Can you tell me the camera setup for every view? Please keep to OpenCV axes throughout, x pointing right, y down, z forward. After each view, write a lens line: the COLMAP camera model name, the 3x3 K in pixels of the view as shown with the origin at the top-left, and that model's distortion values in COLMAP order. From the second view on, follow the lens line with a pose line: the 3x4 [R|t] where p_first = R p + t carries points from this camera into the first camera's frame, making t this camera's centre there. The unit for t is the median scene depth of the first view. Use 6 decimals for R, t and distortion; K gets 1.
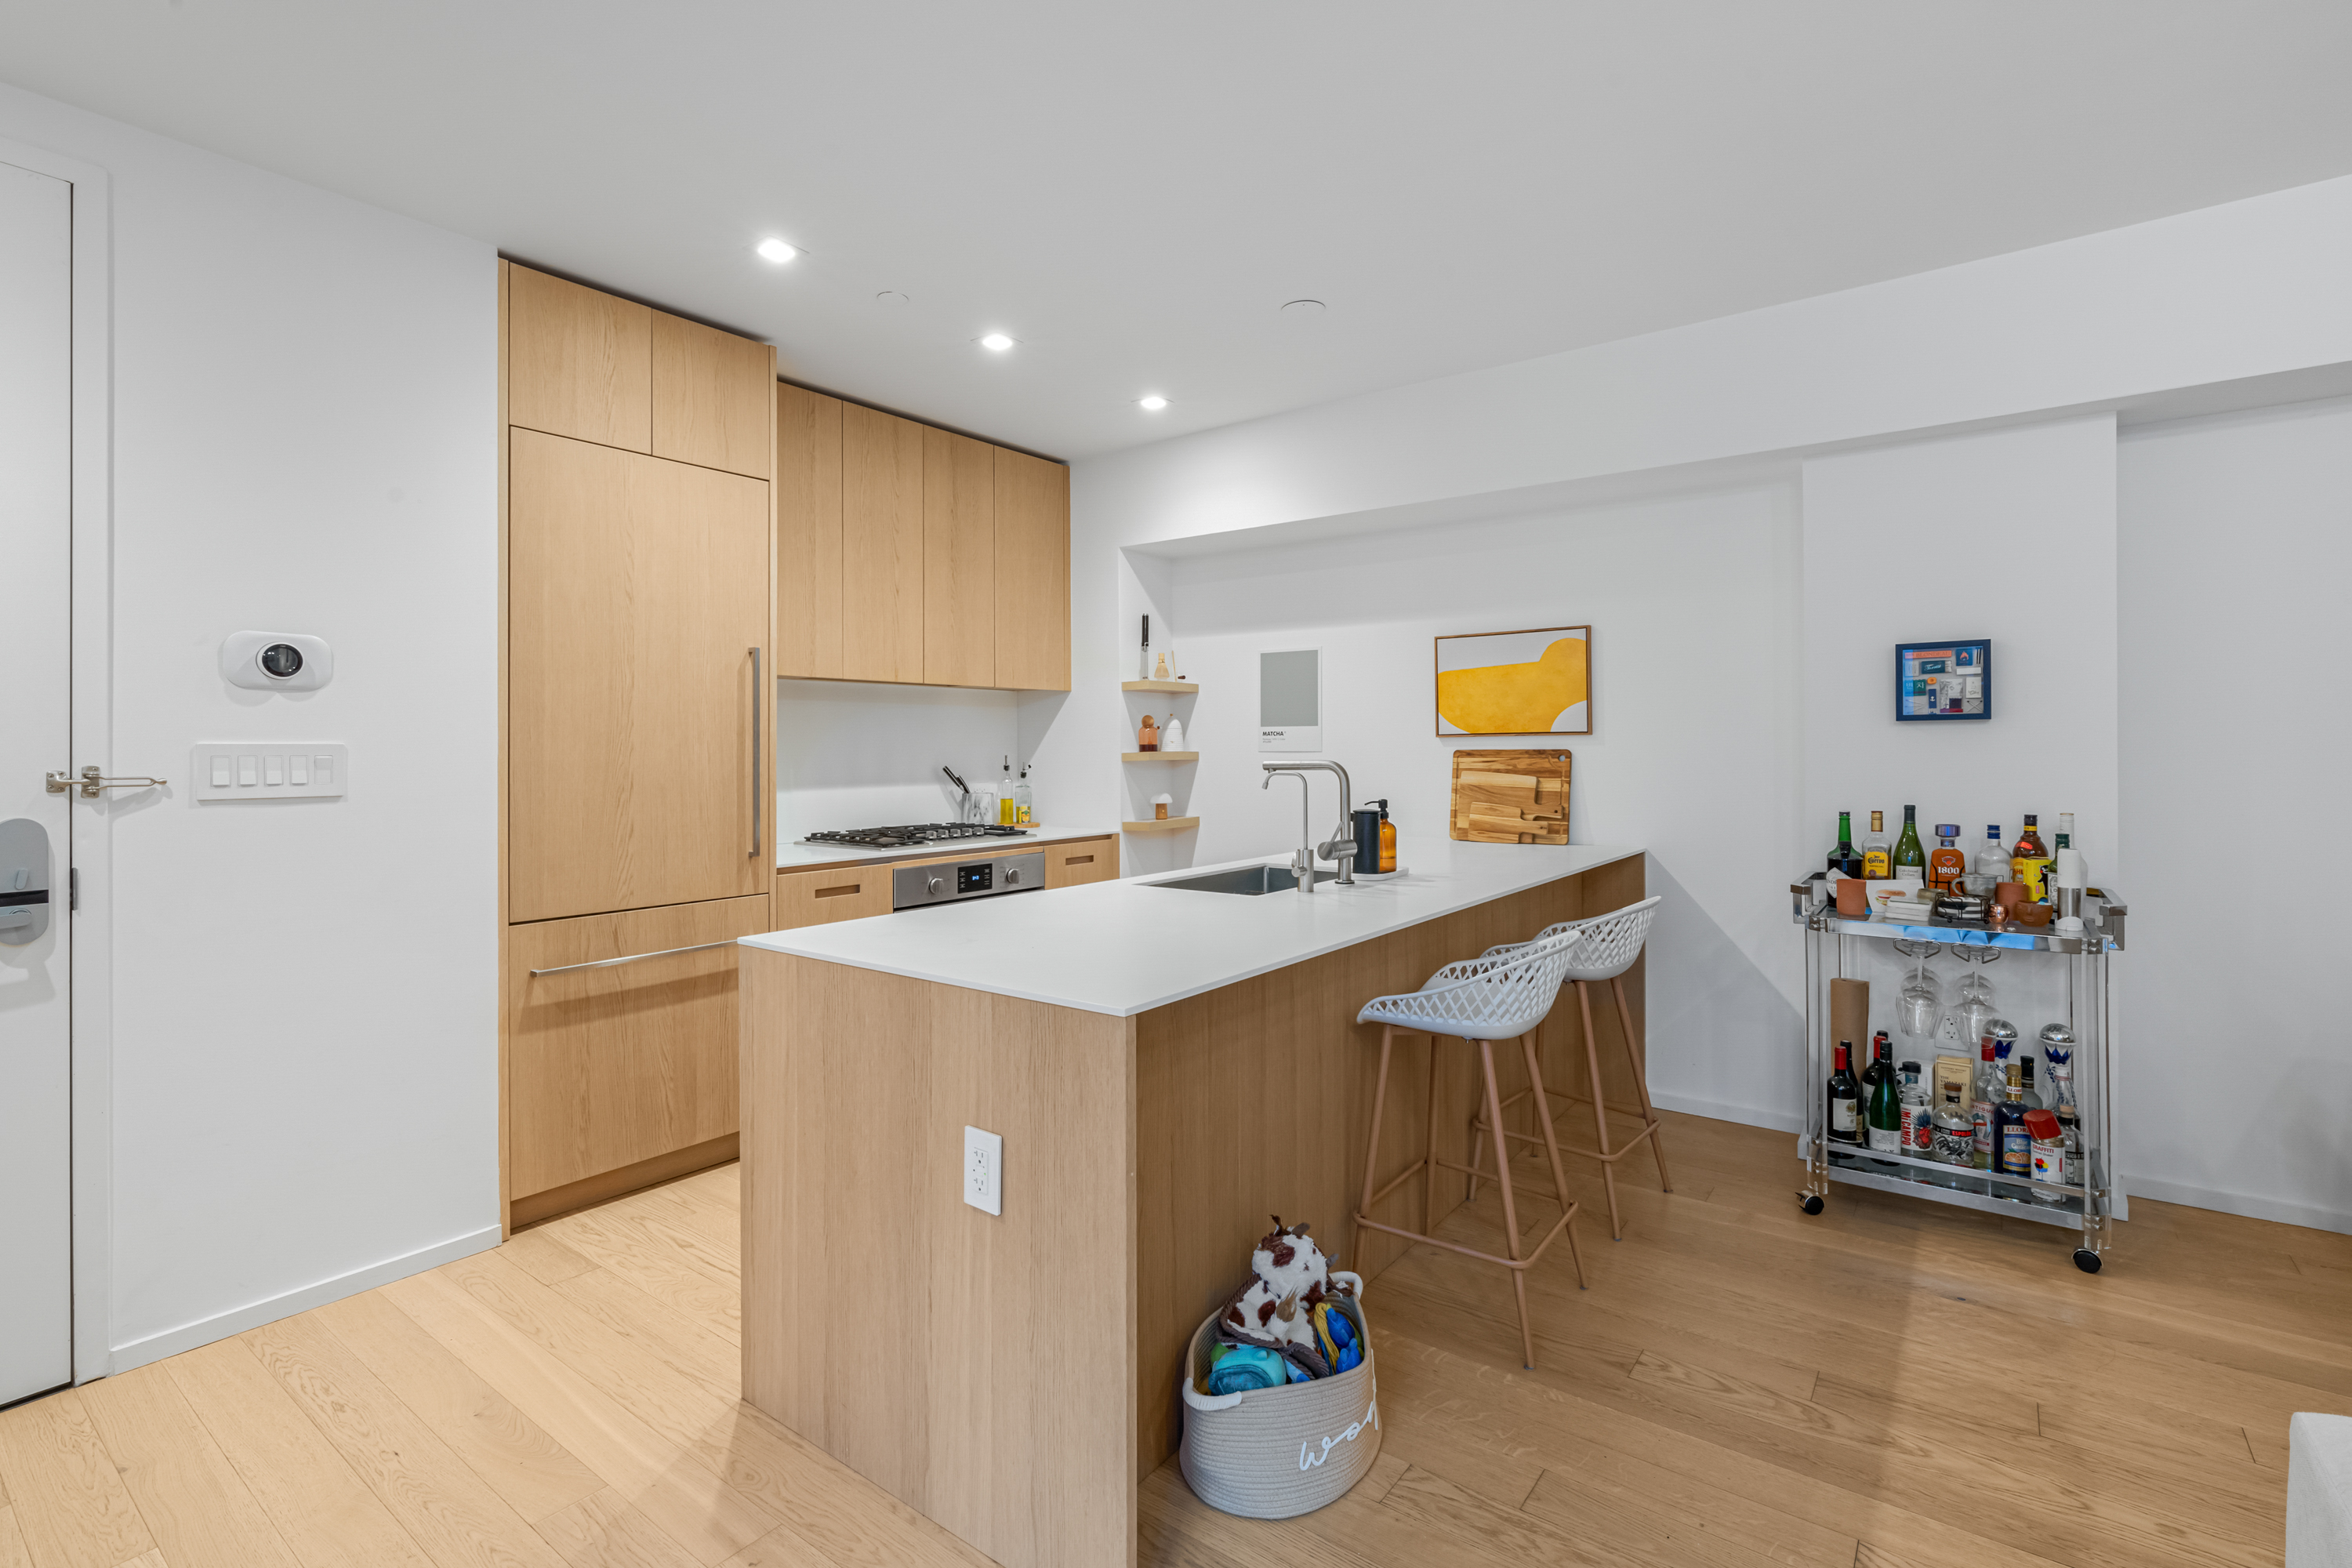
lens RADIAL K [[1075.0, 0, 1175.7], [0, 1075.0, 760.6], [0, 0, 1]] dist [0.006435, 0.000921]
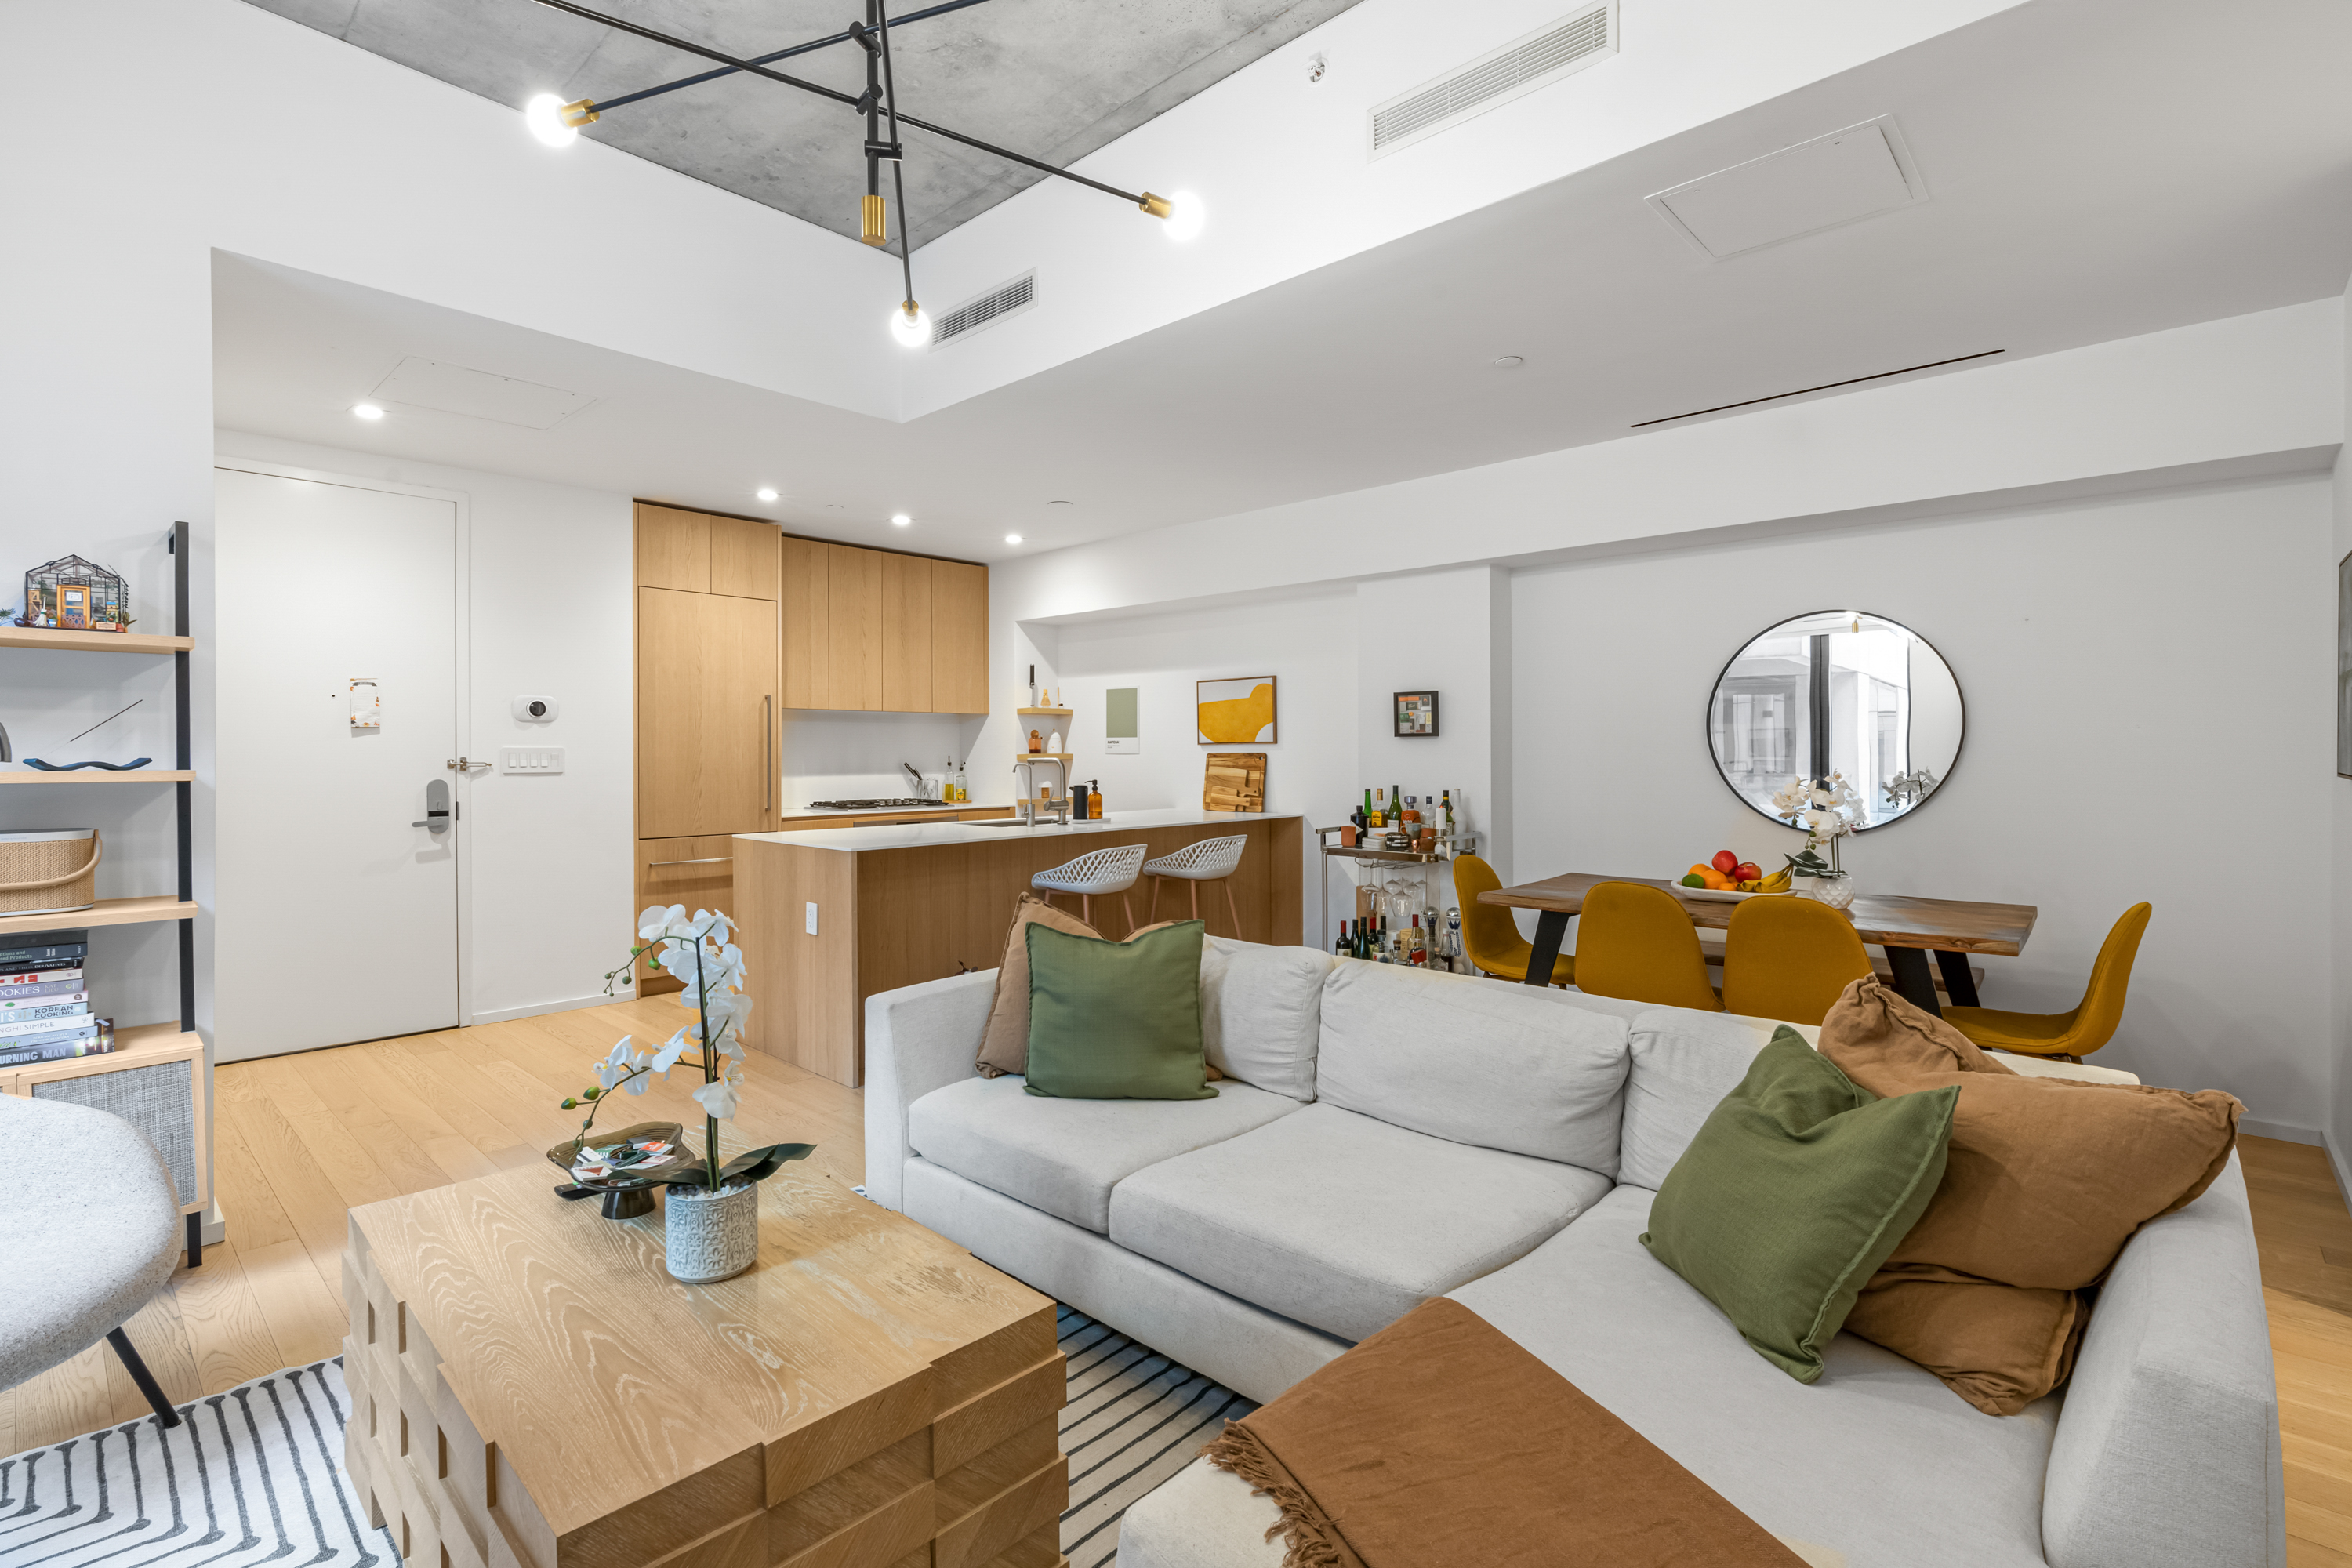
lens RADIAL K [[1075.0, 0, 1175.5], [0, 1075.0, 781.0], [0, 0, 1]] dist [0.006435, 0.000921]
pose [[0.994340, 0.006387, -0.106052, 0.402854], [-0.004747, 0.999865, 0.015705, 0.006803], [0.106138, -0.015113, 0.994237, -0.607238]]
